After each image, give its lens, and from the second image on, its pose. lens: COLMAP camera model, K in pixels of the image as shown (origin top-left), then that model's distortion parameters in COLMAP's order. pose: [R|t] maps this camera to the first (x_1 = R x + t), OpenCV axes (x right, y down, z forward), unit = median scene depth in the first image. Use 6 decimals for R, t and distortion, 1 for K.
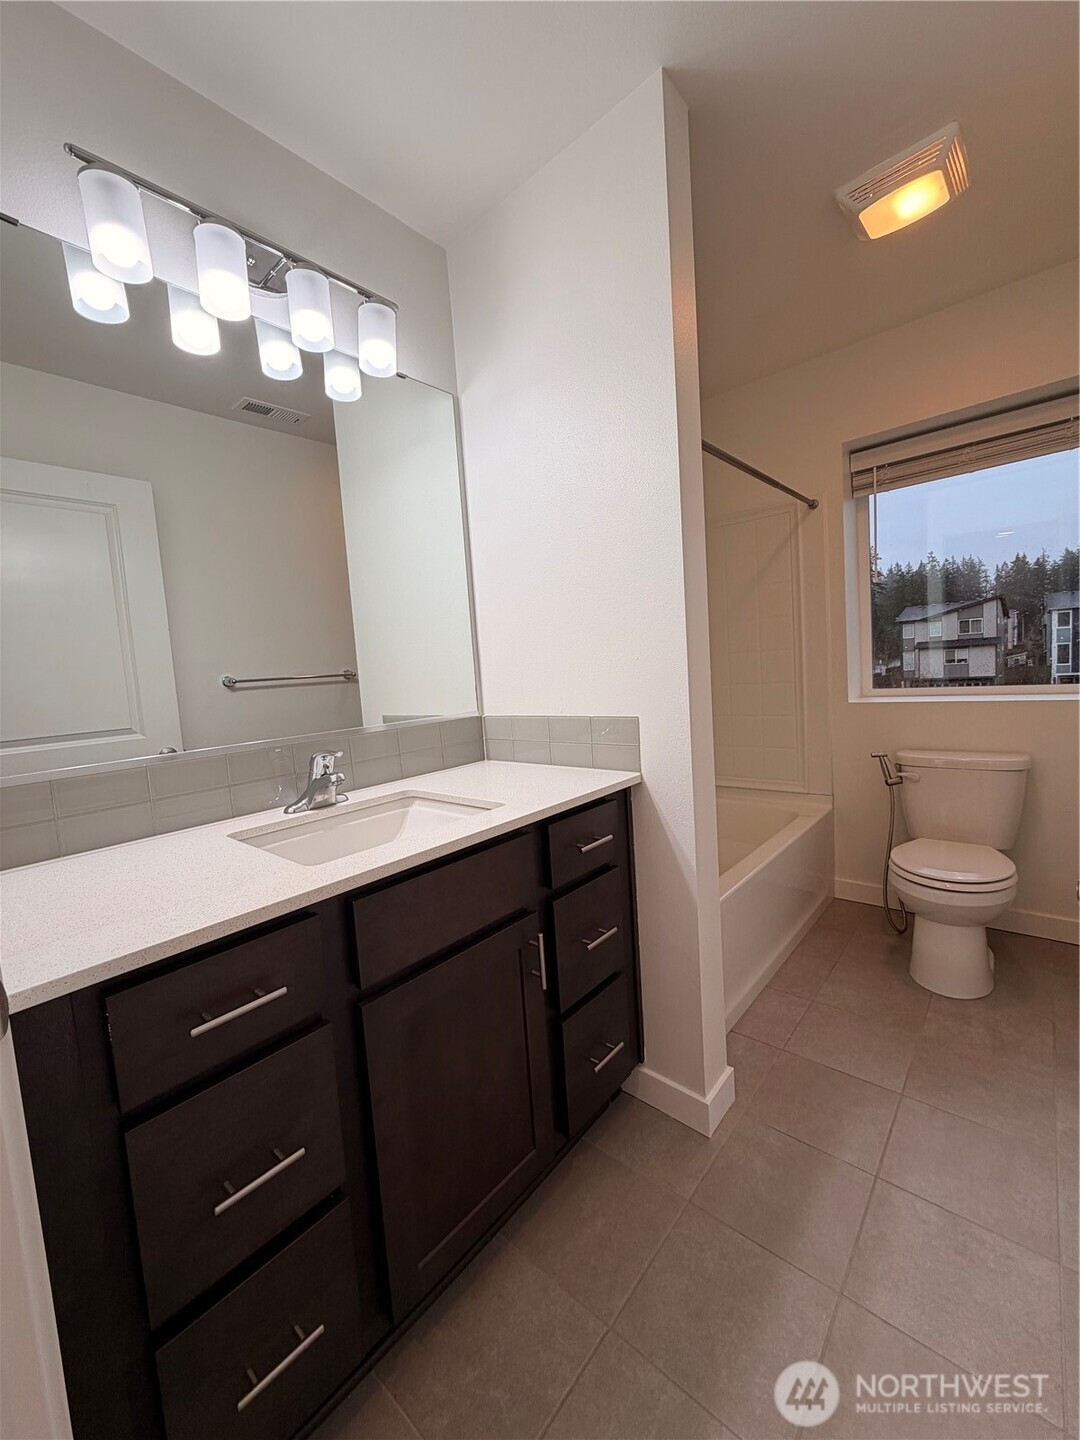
lens RADIAL K [[572.8, 0, 540.0], [0, 572.8, 720.0], [0, 0, 1]] dist [0.000001, -0.000005]
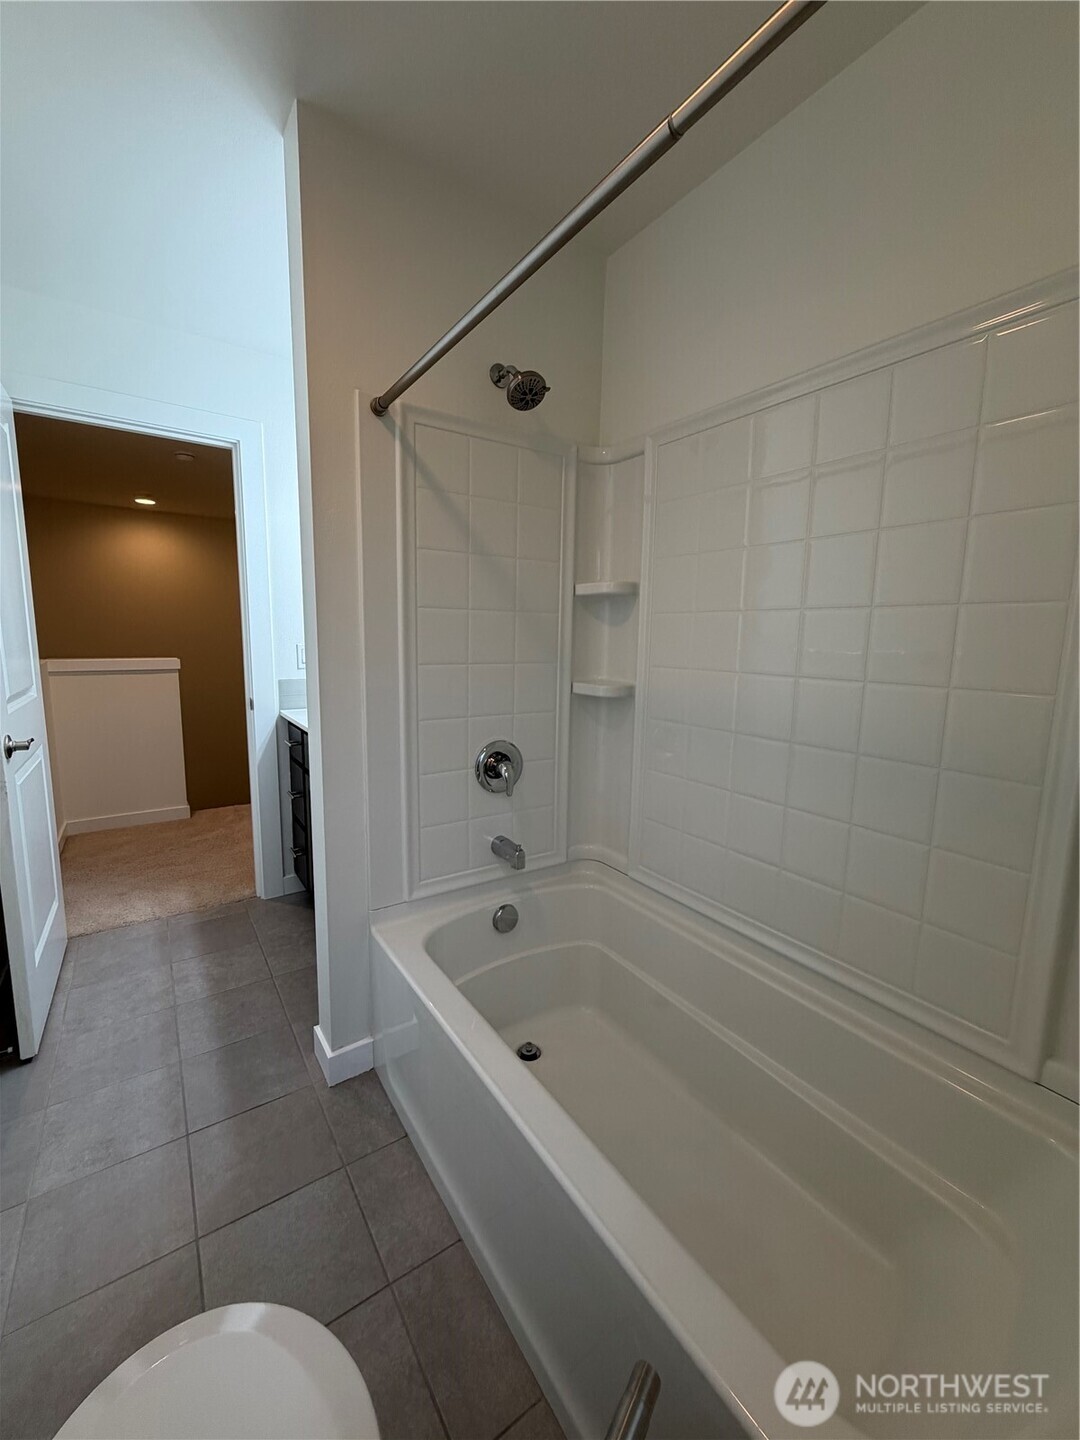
lens RADIAL K [[572.8, 0, 540.0], [0, 572.8, 720.0], [0, 0, 1]] dist [0.000001, -0.000005]
pose [[-0.245775, 0.197377, -0.949019, 1.375115], [-0.087914, 0.970475, 0.224608, -0.317291], [0.965332, 0.138635, -0.221166, 1.876239]]
